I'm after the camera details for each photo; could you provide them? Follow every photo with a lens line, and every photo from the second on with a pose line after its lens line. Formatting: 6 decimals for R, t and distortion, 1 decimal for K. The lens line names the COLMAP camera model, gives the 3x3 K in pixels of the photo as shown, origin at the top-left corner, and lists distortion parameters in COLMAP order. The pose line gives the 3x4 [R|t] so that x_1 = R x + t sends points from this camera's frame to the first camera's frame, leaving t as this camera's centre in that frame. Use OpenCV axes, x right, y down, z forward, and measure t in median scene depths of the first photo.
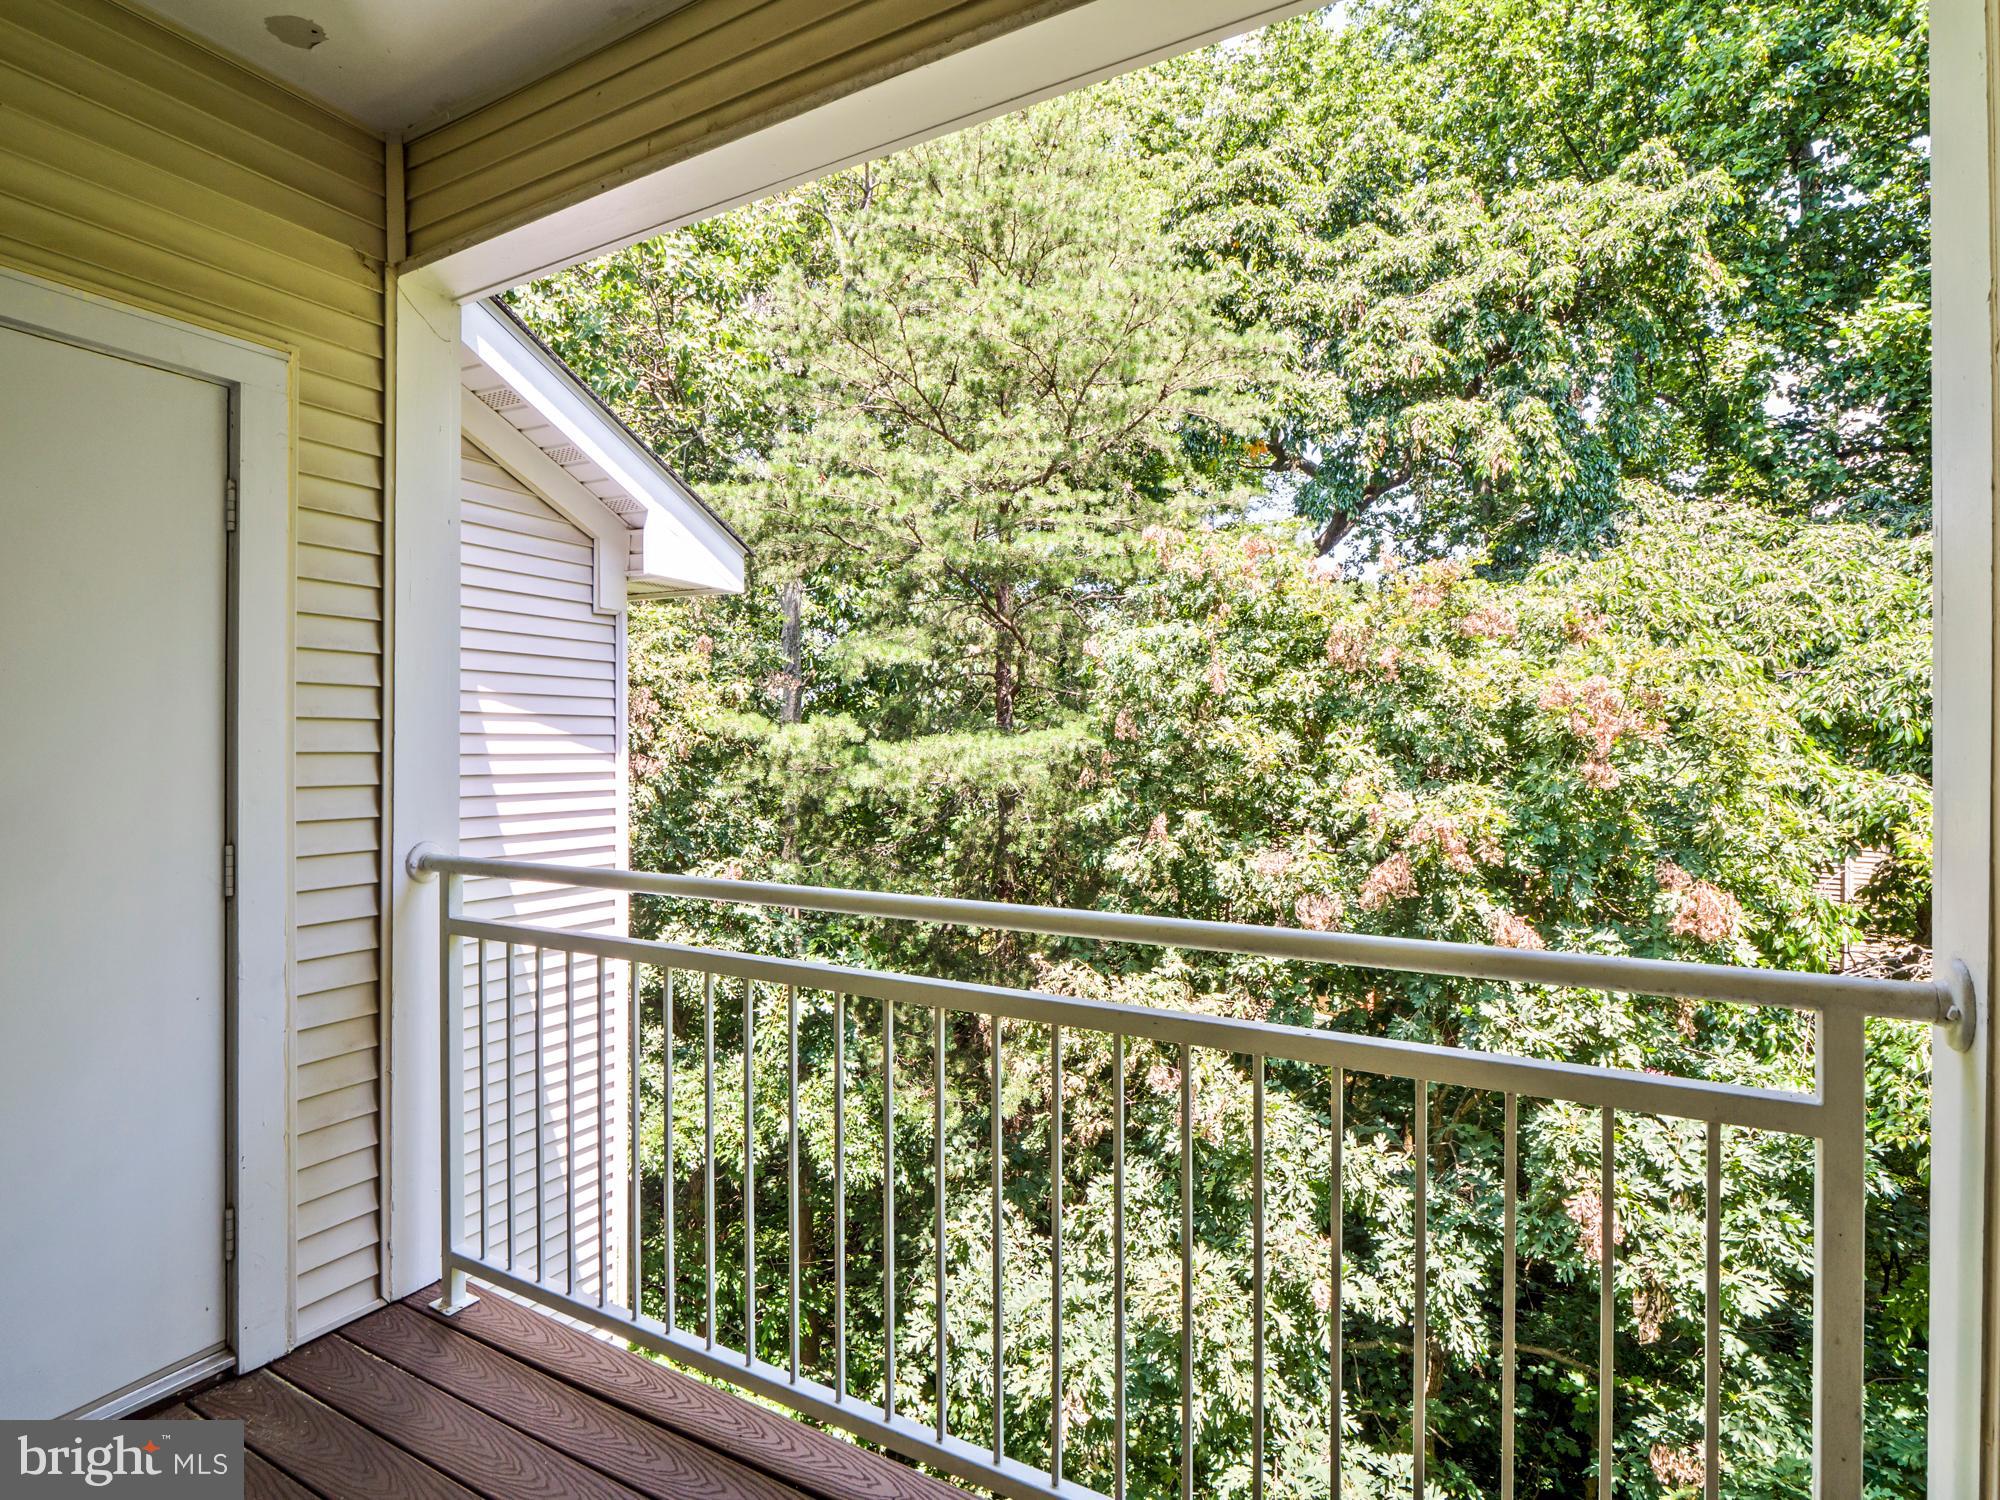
lens RADIAL K [[1041.4, 0, 1000.0], [0, 1041.4, 750.0], [0, 0, 1]] dist [-0.000639, -0.000800]
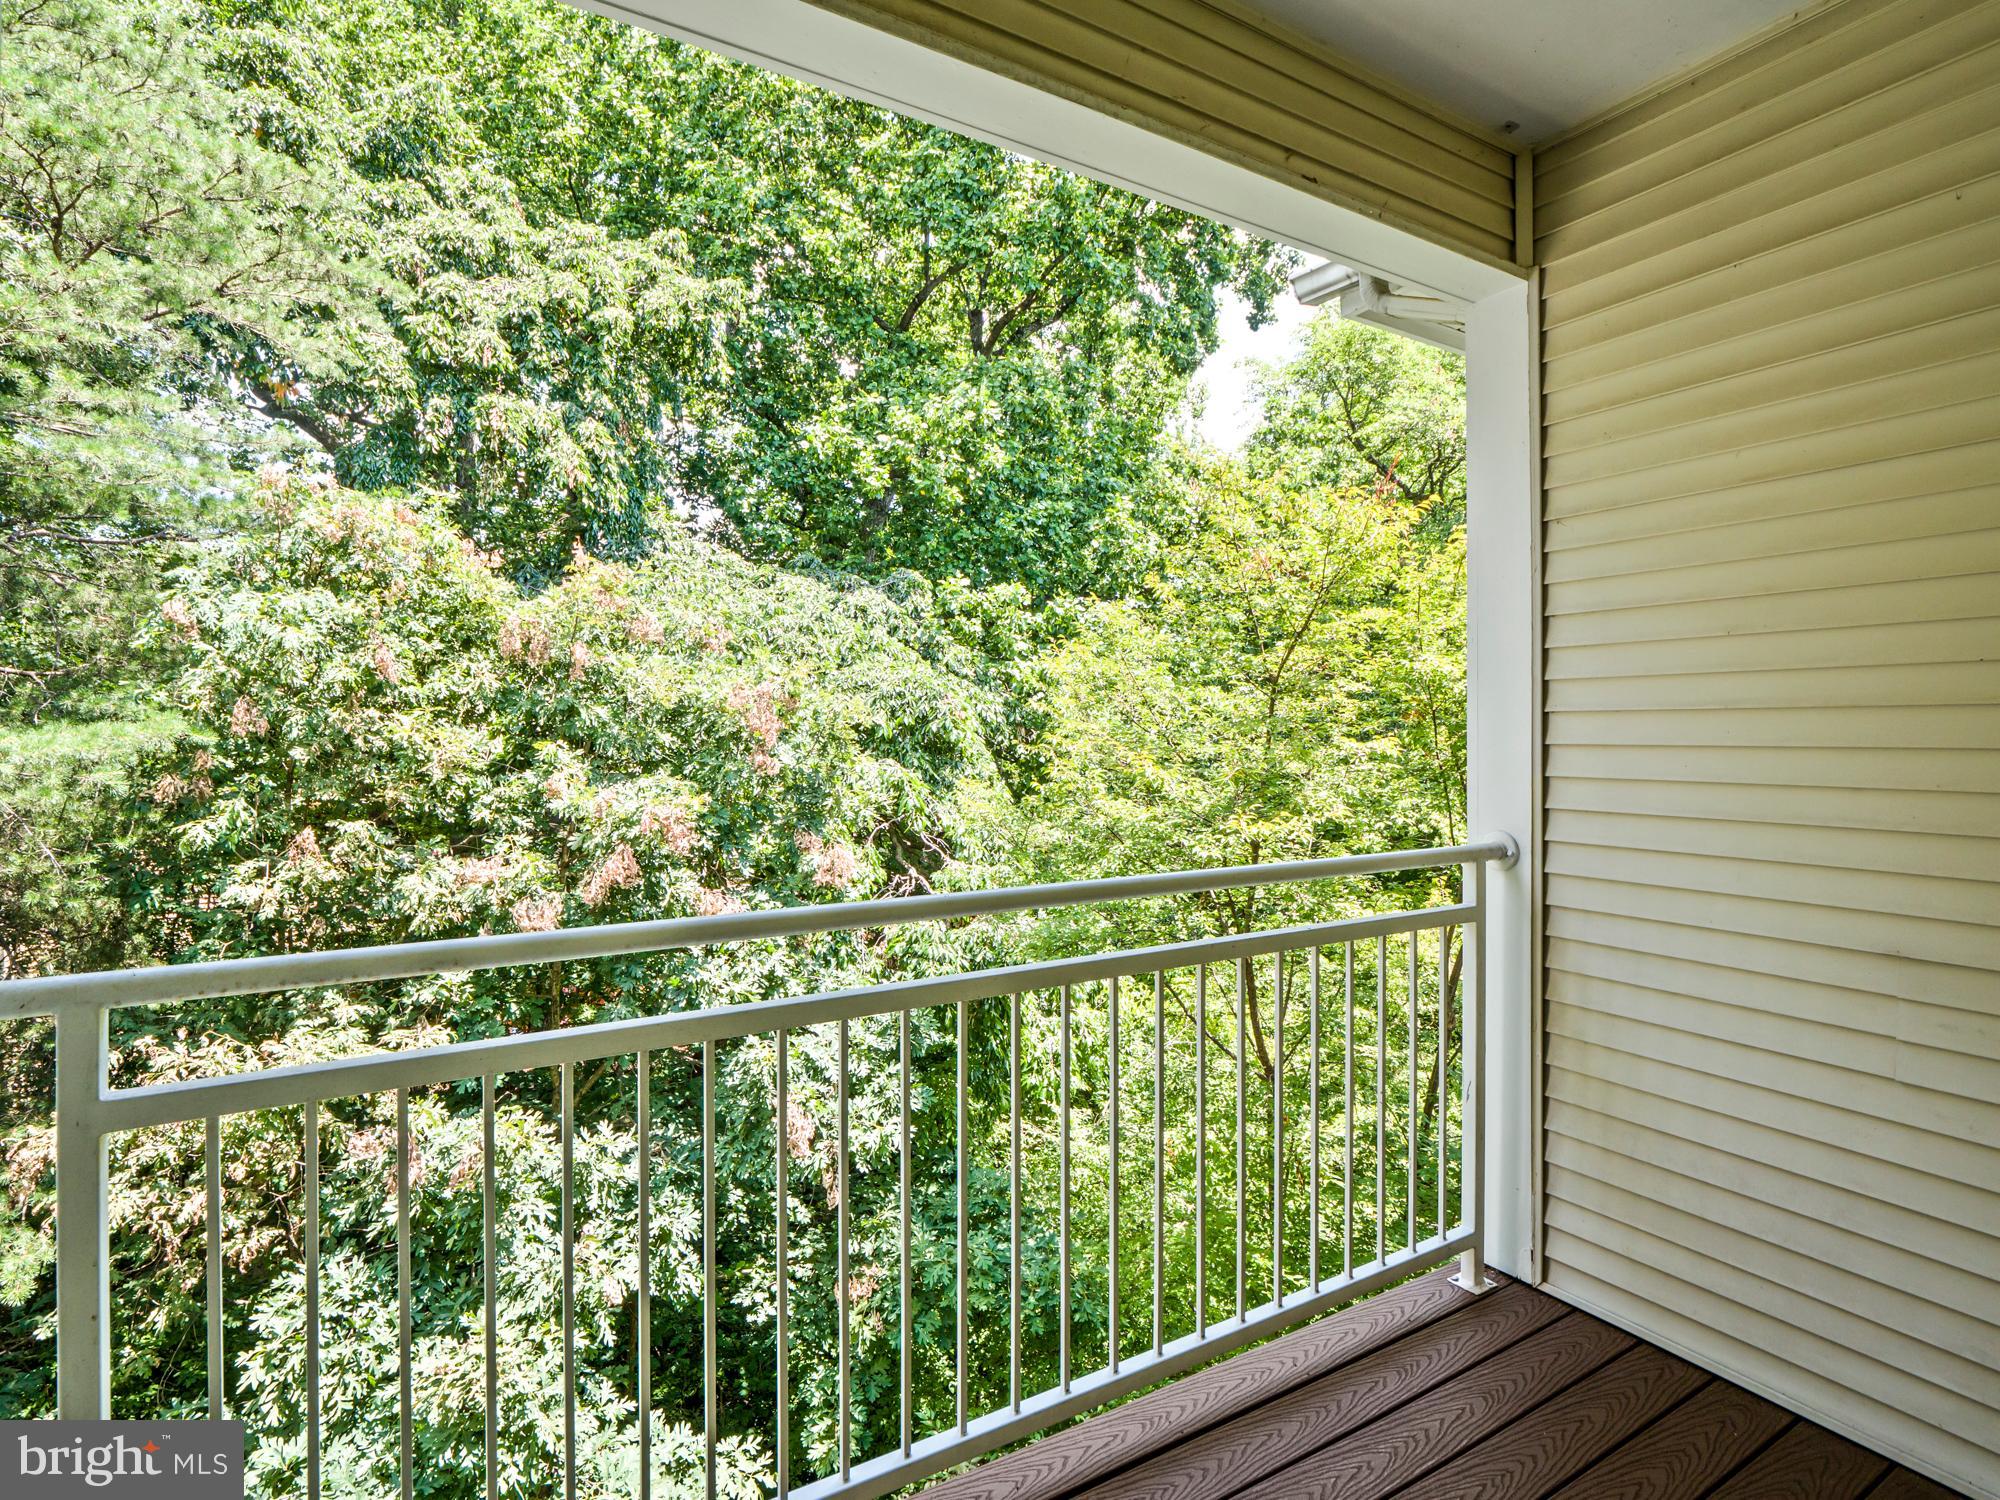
lens RADIAL K [[1016.2, 0, 1001.1], [0, 1016.2, 744.8], [0, 0, 1]] dist [-0.005734, -0.001136]
pose [[0.491558, -0.008977, 0.870799, -0.271616], [0.008781, 0.999947, 0.005352, -0.002011], [-0.870801, 0.005016, 0.491610, 0.149594]]
